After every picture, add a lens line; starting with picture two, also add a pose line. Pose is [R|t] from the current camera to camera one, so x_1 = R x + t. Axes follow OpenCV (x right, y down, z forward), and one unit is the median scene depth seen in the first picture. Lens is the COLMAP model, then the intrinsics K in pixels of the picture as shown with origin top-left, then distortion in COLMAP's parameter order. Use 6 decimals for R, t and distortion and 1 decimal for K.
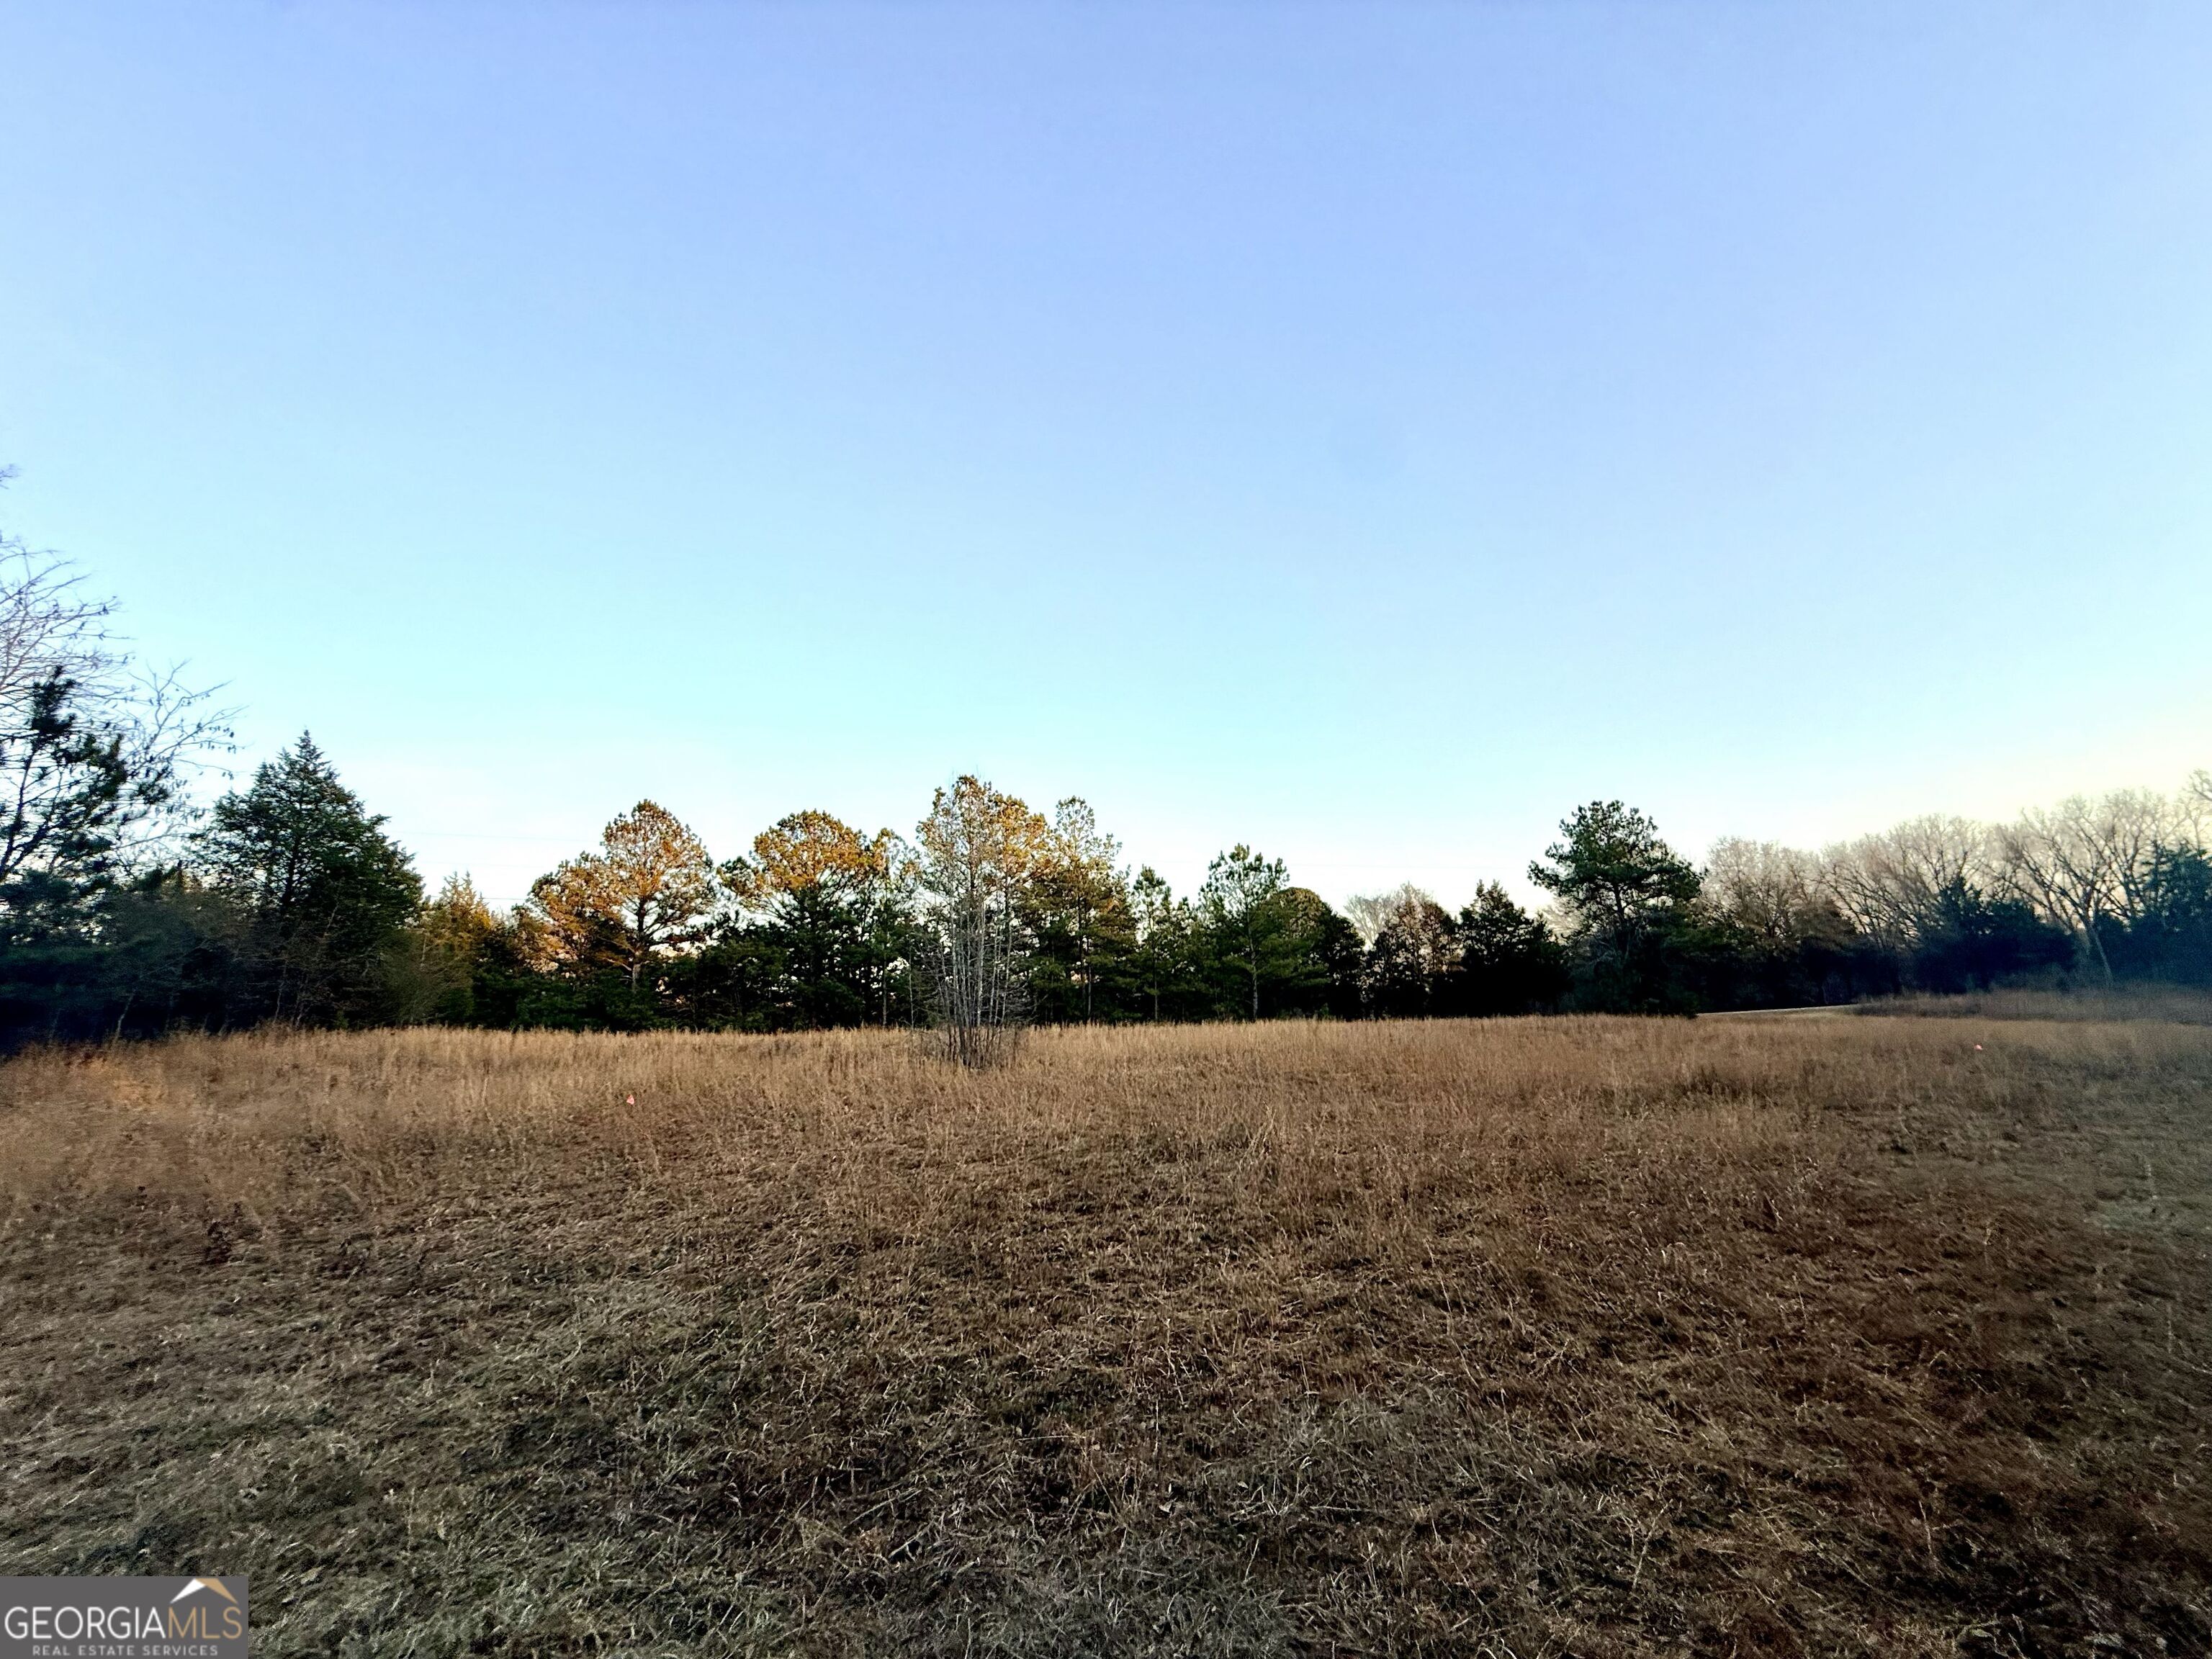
lens RADIAL K [[879.7, 0, 1098.6], [0, 879.7, 824.0], [0, 0, 1]] dist [0.001291, 0.000330]
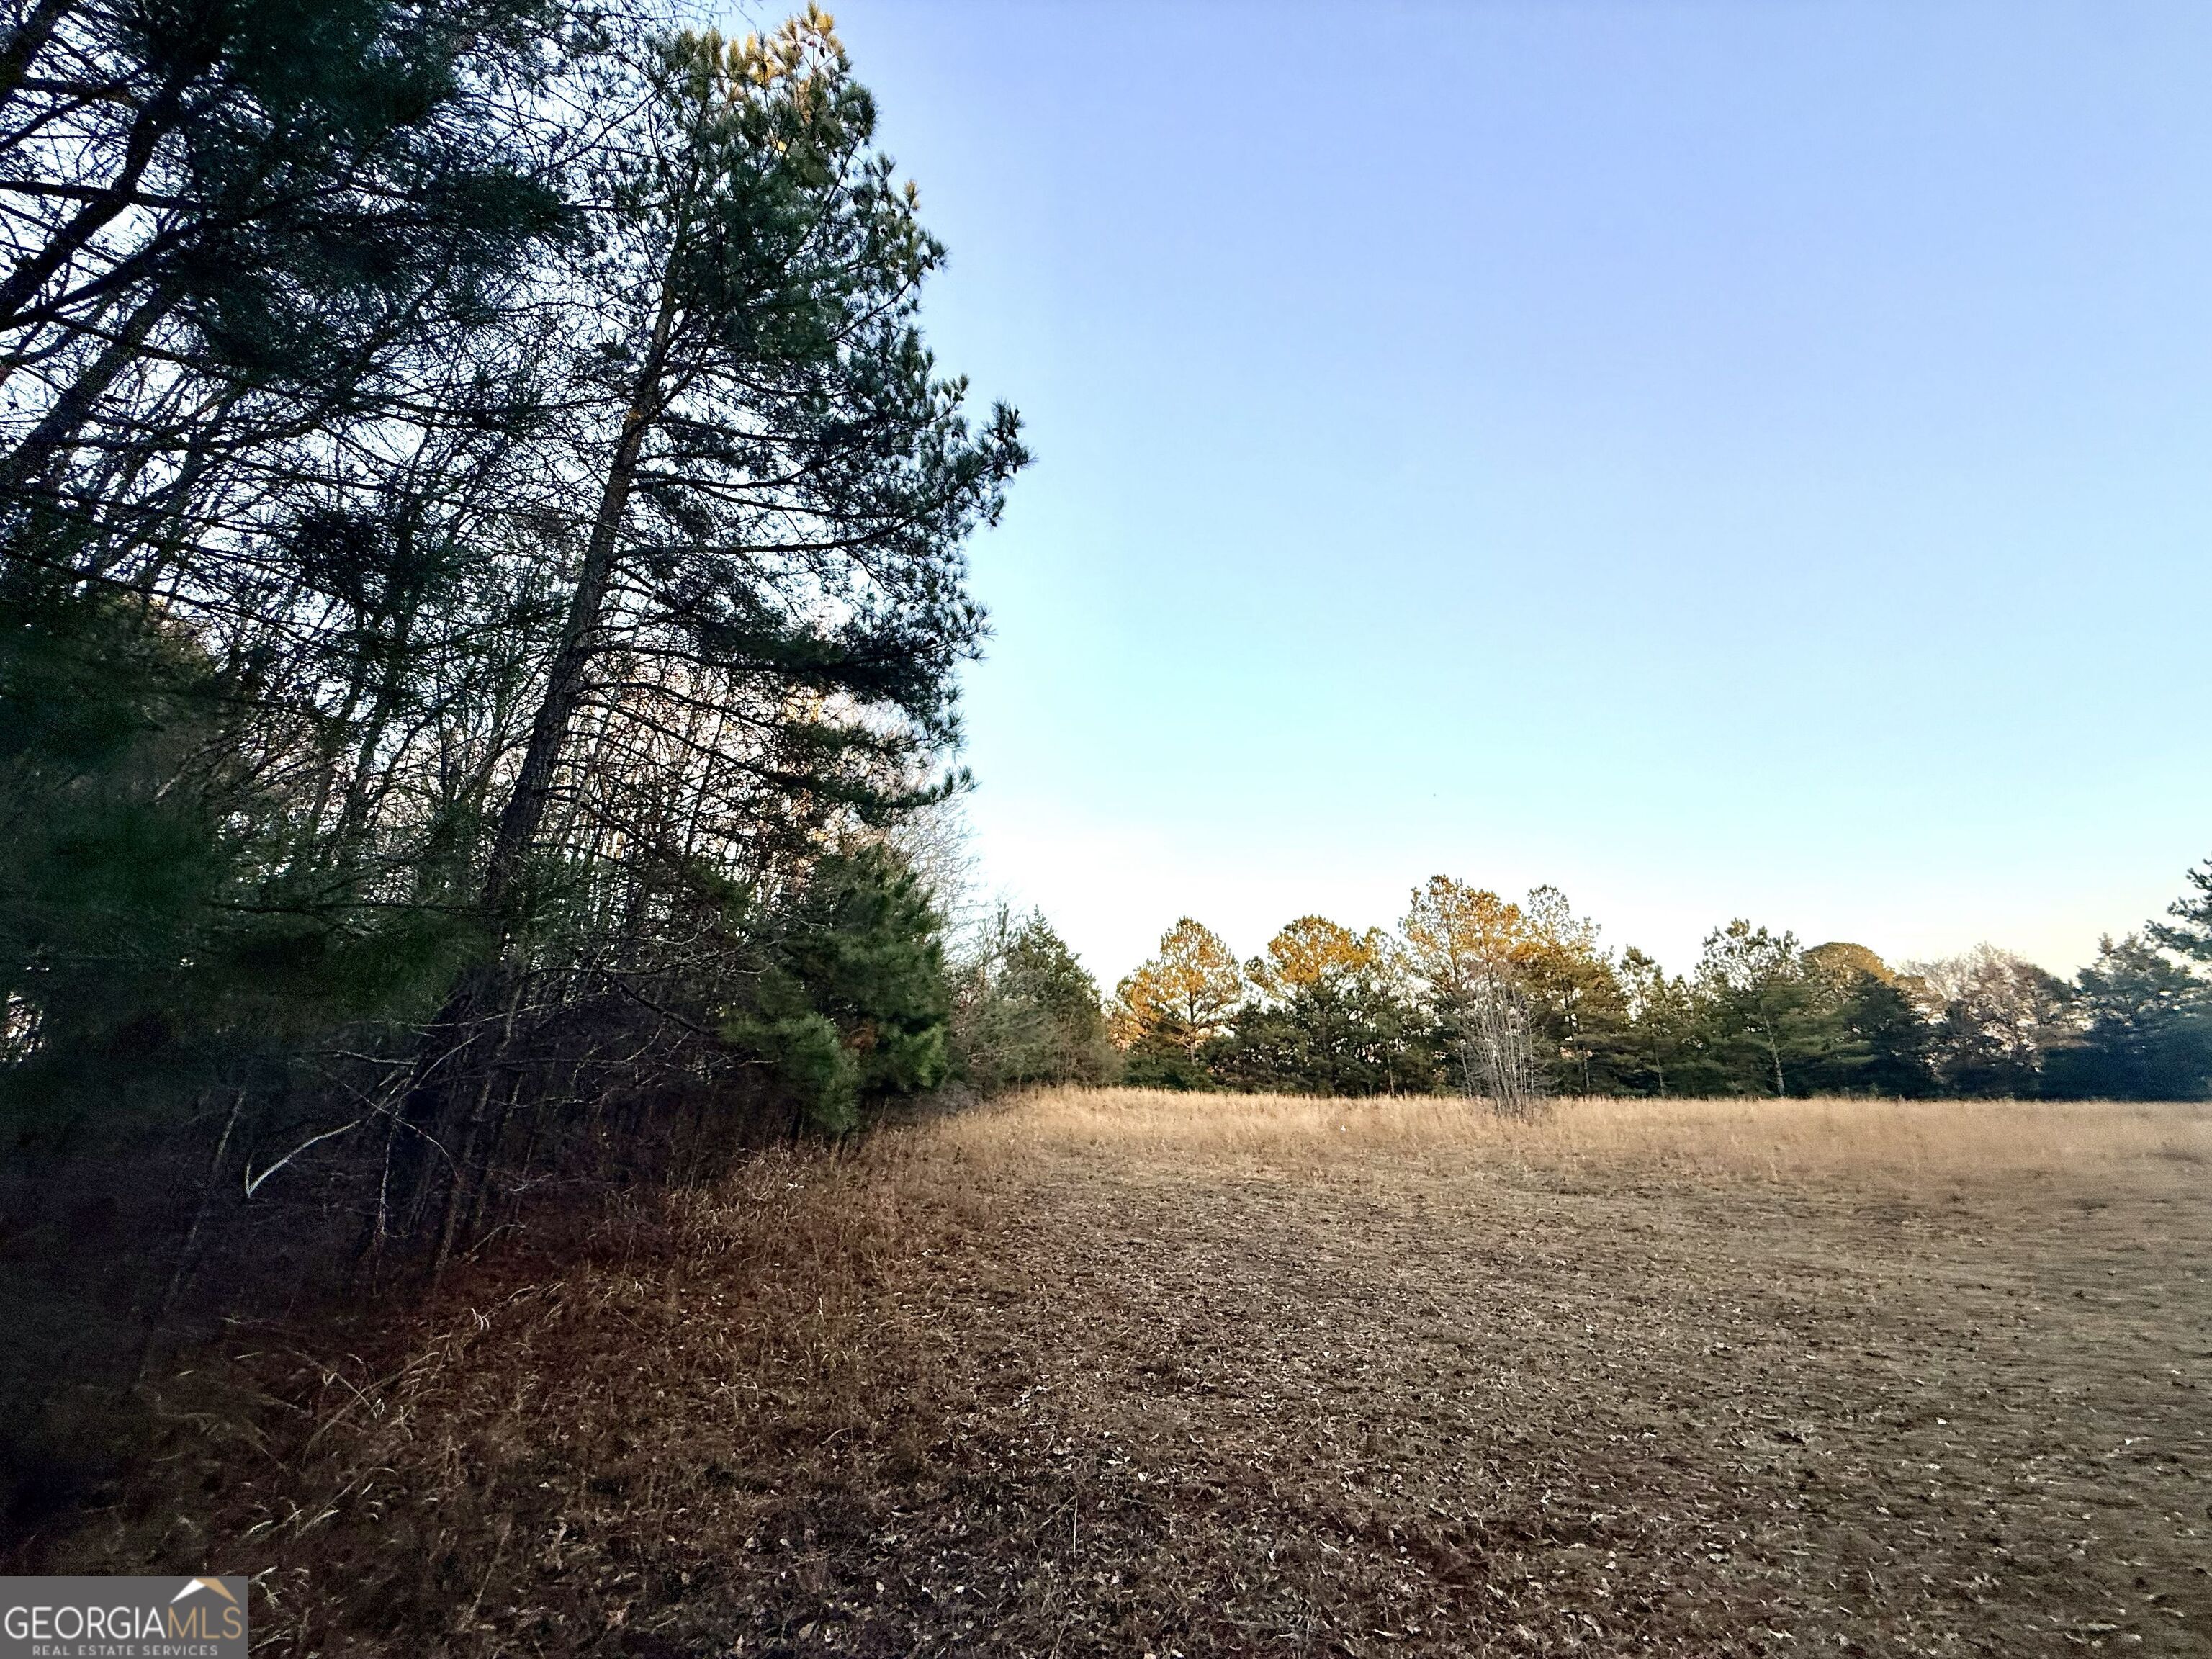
lens RADIAL K [[879.7, 0, 1098.6], [0, 879.7, 824.0], [0, 0, 1]] dist [0.001291, 0.000330]
pose [[0.884382, -0.115181, -0.452328, -0.015512], [0.080194, 0.992160, -0.095851, -0.046684], [0.459822, 0.048495, 0.886686, -0.224874]]
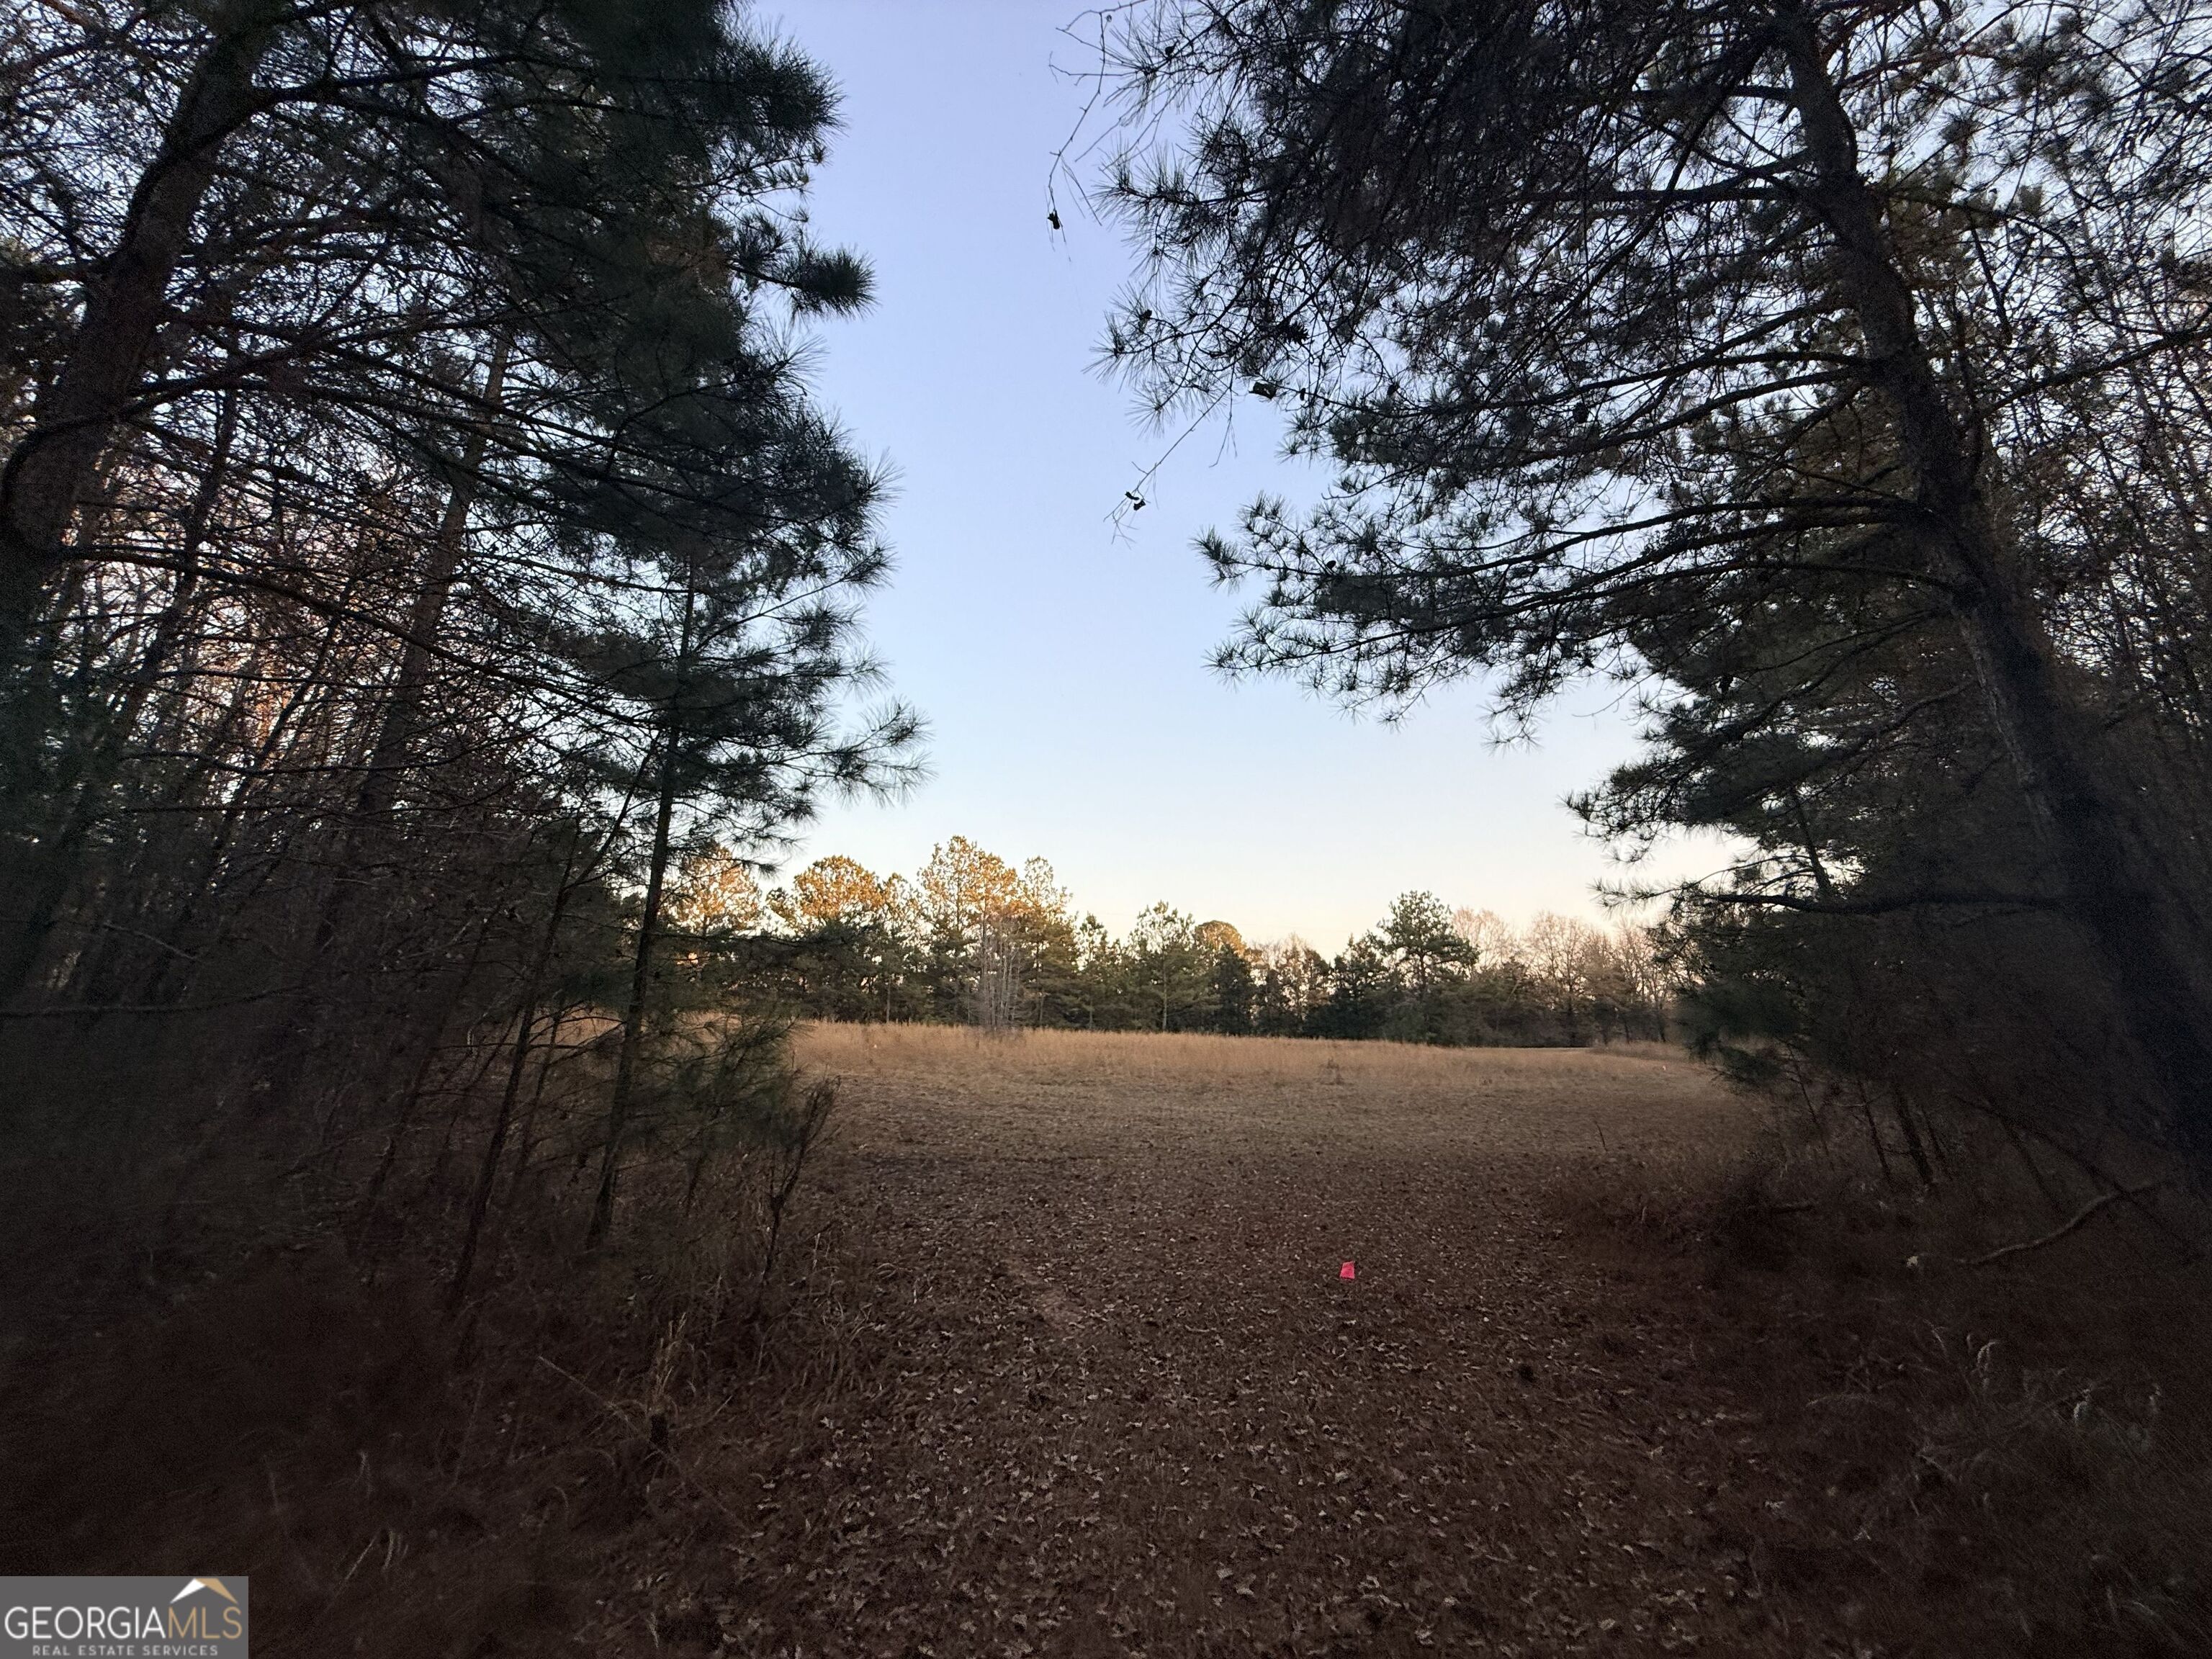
lens RADIAL K [[879.7, 0, 1098.6], [0, 879.7, 824.0], [0, 0, 1]] dist [0.001291, 0.000330]
pose [[0.995225, 0.070767, 0.067222, -0.032138], [-0.069858, 0.997432, -0.015779, -0.066193], [-0.068166, 0.011007, 0.997613, -0.324963]]
